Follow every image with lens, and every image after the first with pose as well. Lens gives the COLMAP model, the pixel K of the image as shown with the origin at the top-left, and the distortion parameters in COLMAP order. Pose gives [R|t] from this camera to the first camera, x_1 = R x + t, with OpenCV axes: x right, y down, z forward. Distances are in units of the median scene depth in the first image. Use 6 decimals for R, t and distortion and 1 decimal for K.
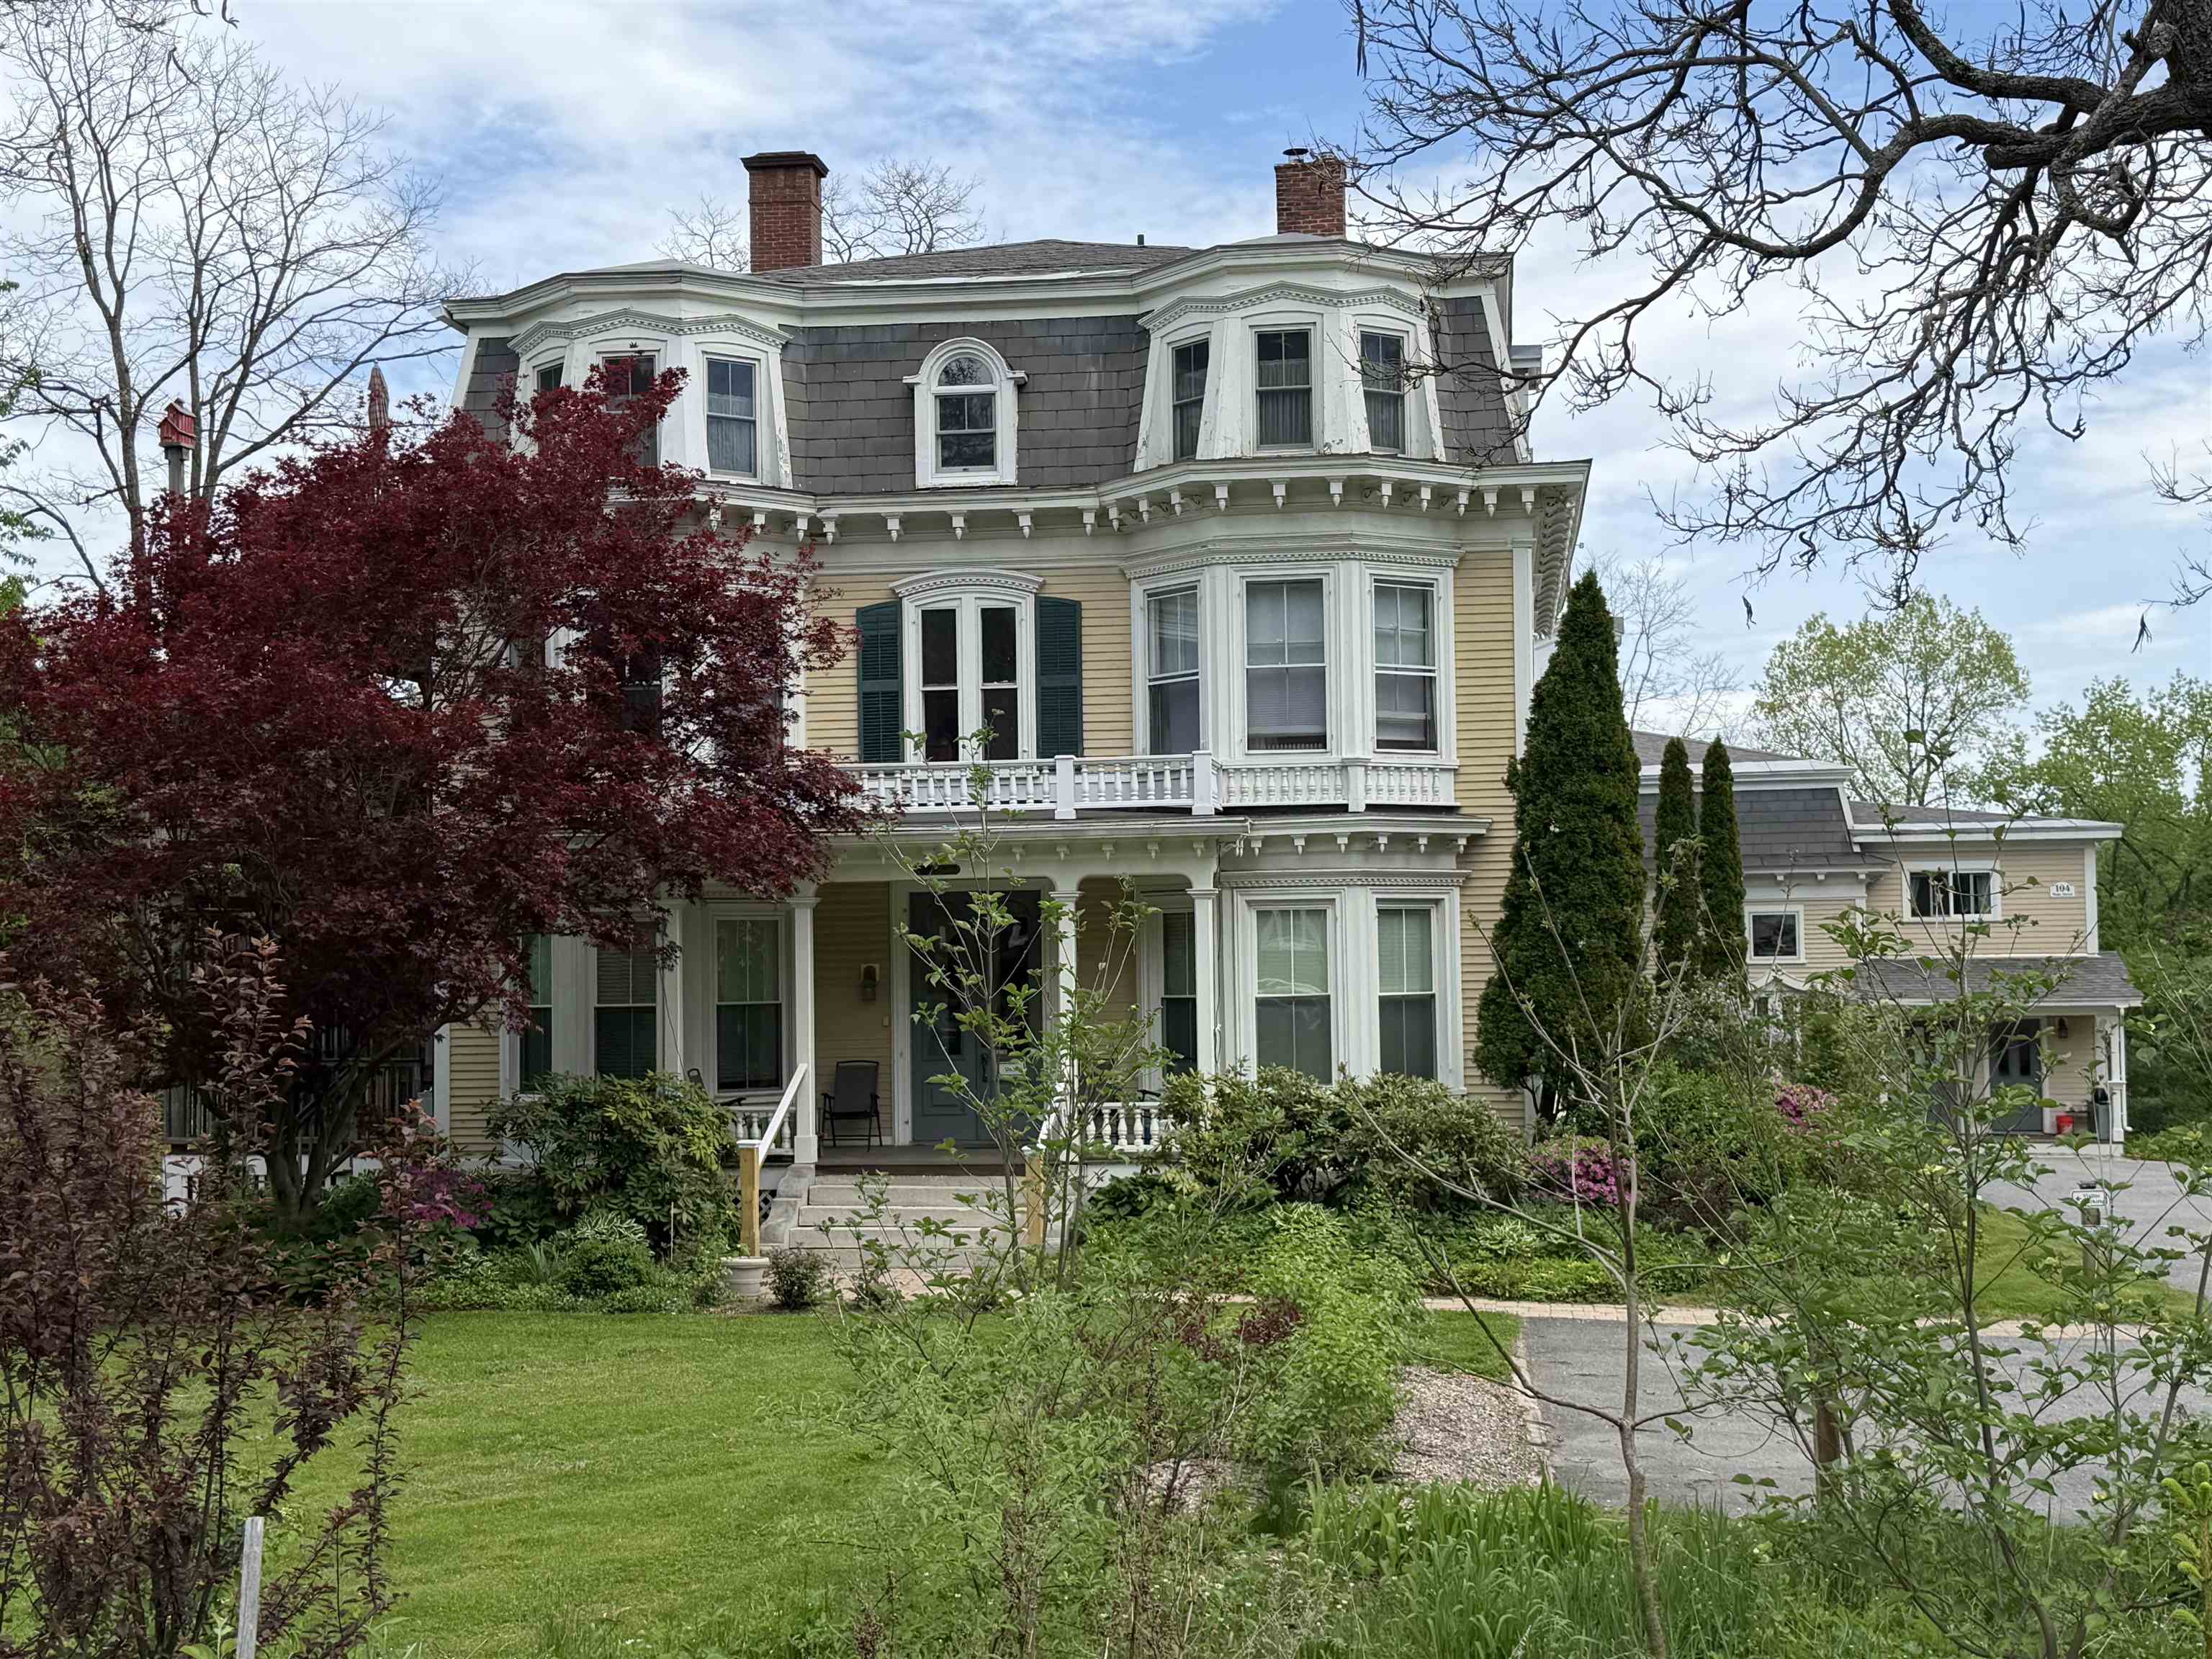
lens RADIAL K [[2807.6, 0, 1113.0], [0, 2807.6, 820.6], [0, 0, 1]] dist [0.127960, 0.000000]
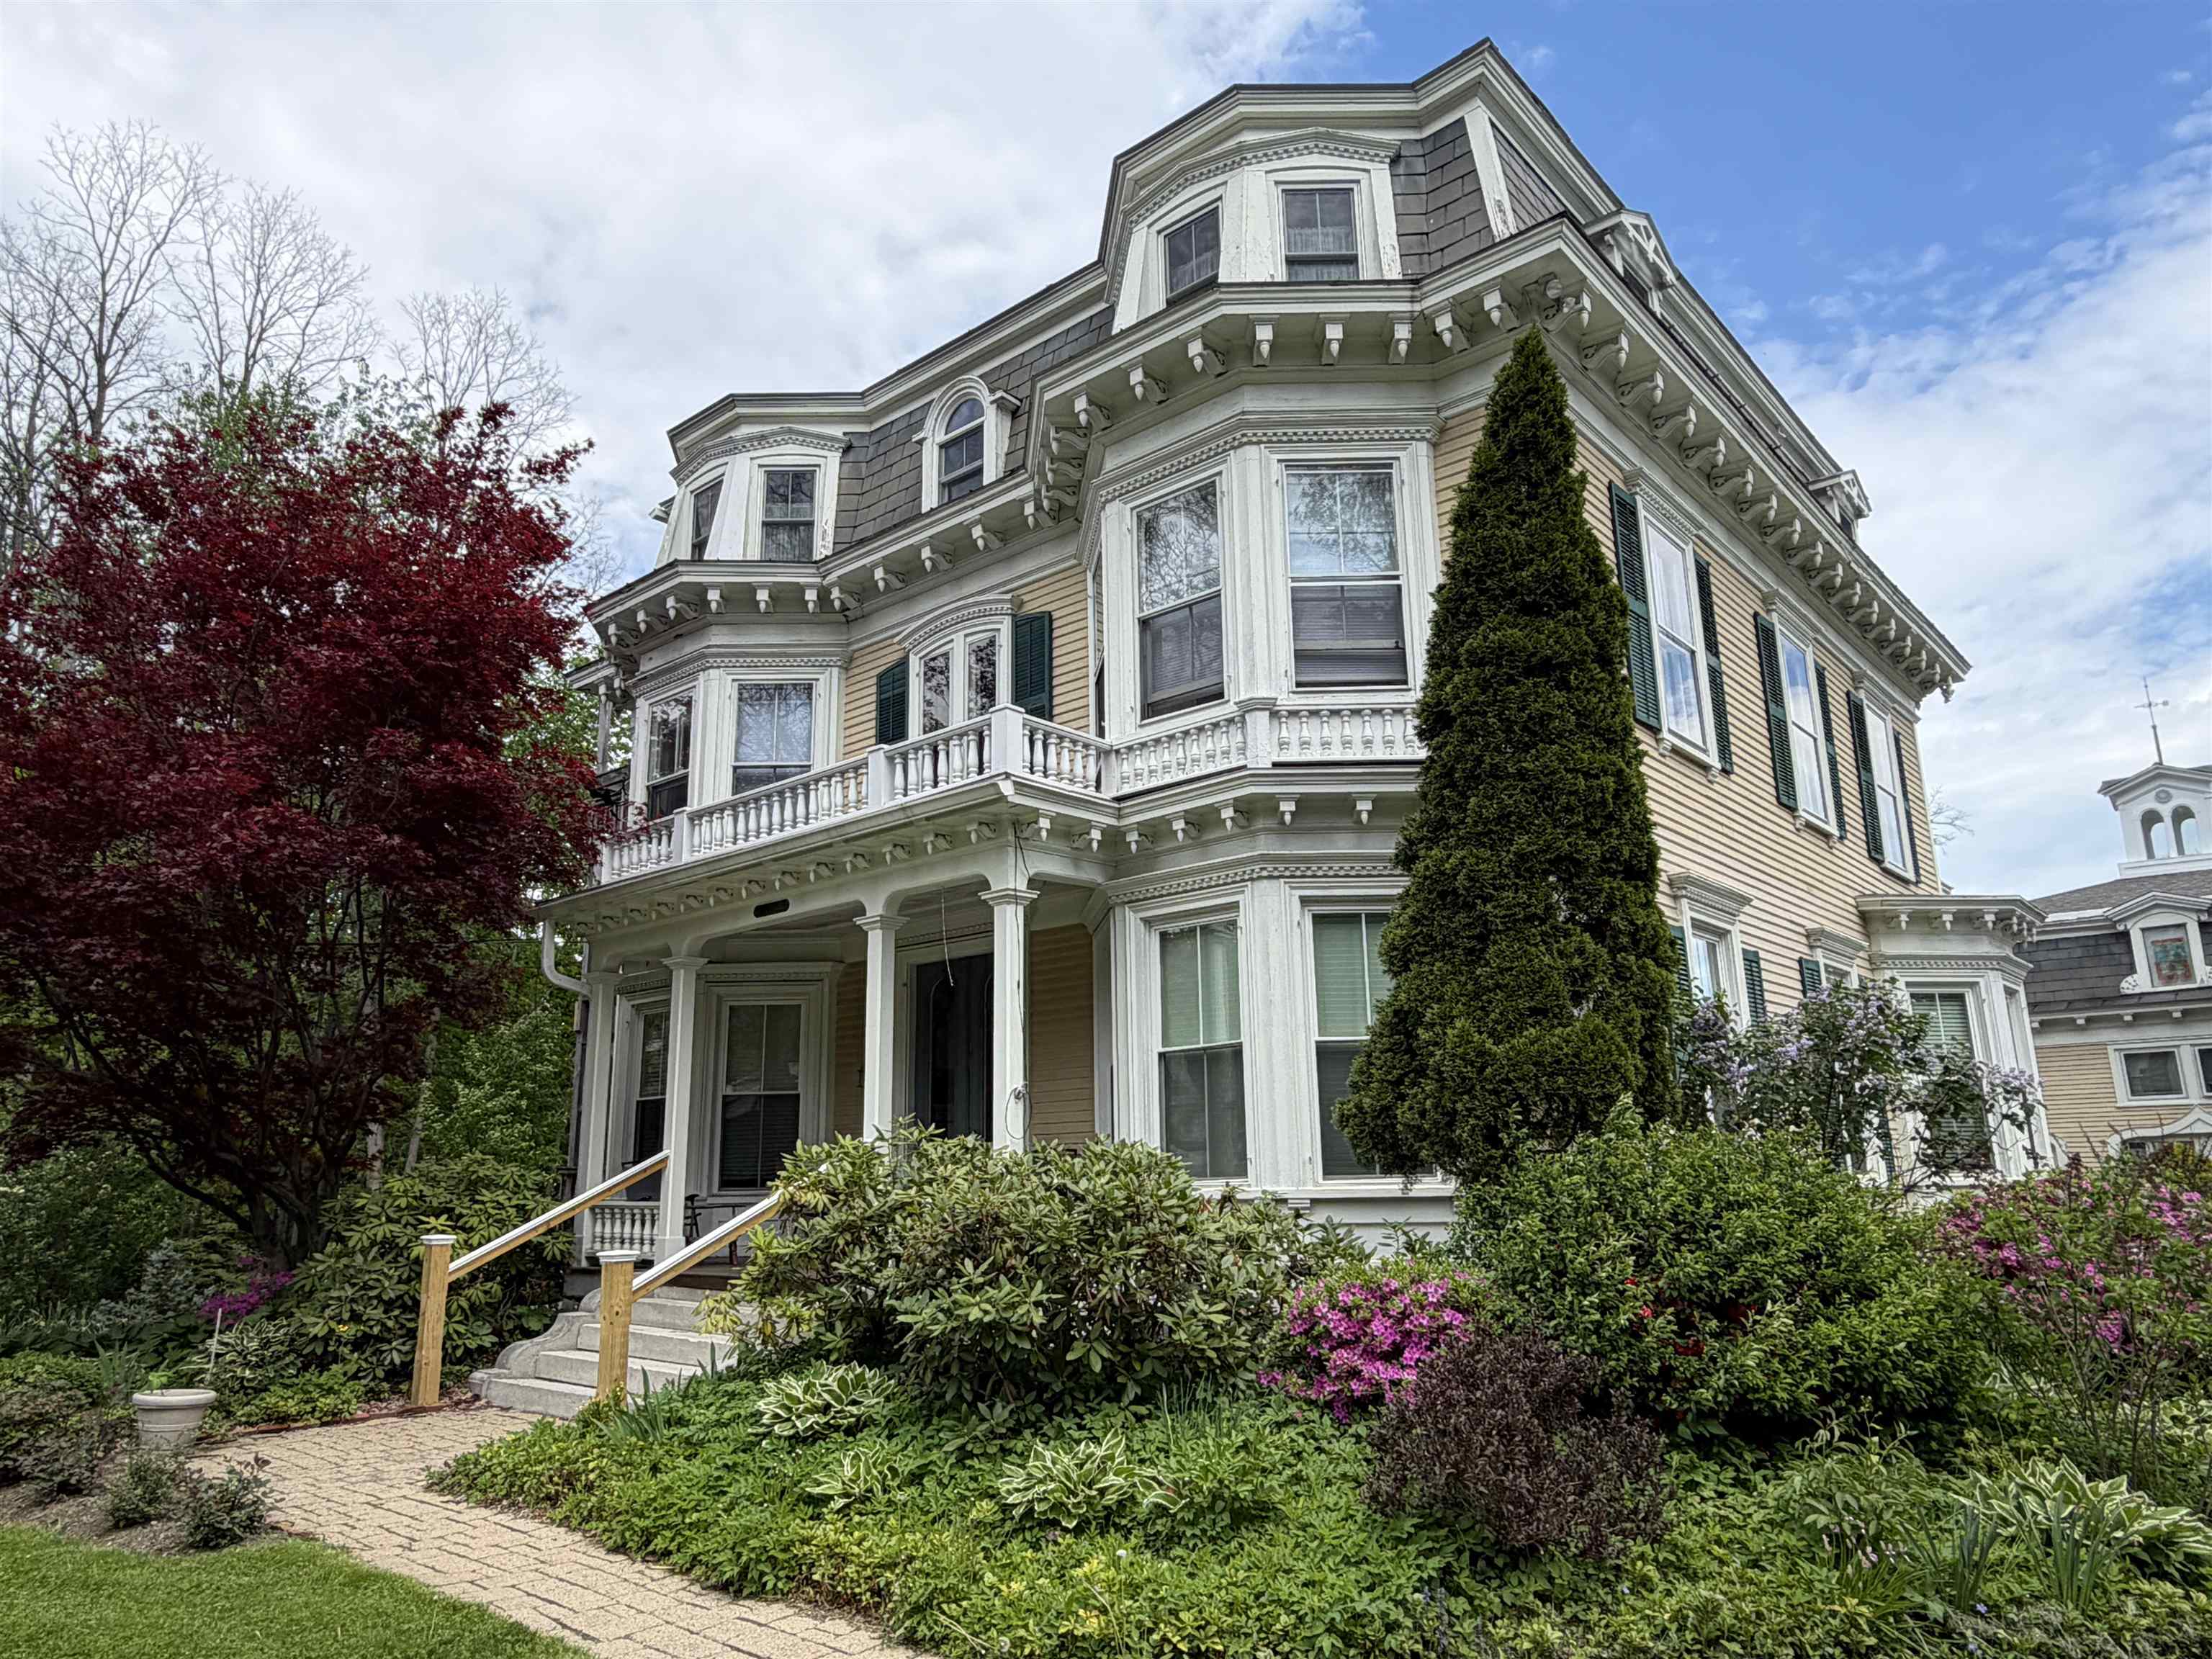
lens RADIAL K [[1467.1, 0, 1084.3], [0, 1467.1, 826.0], [0, 0, 1]] dist [-0.019813, 0.019103]
pose [[0.824522, -0.133501, -0.549855, 0.243364], [0.030333, 0.980799, -0.192647, 0.076087], [0.565016, 0.142163, 0.812740, 0.669828]]
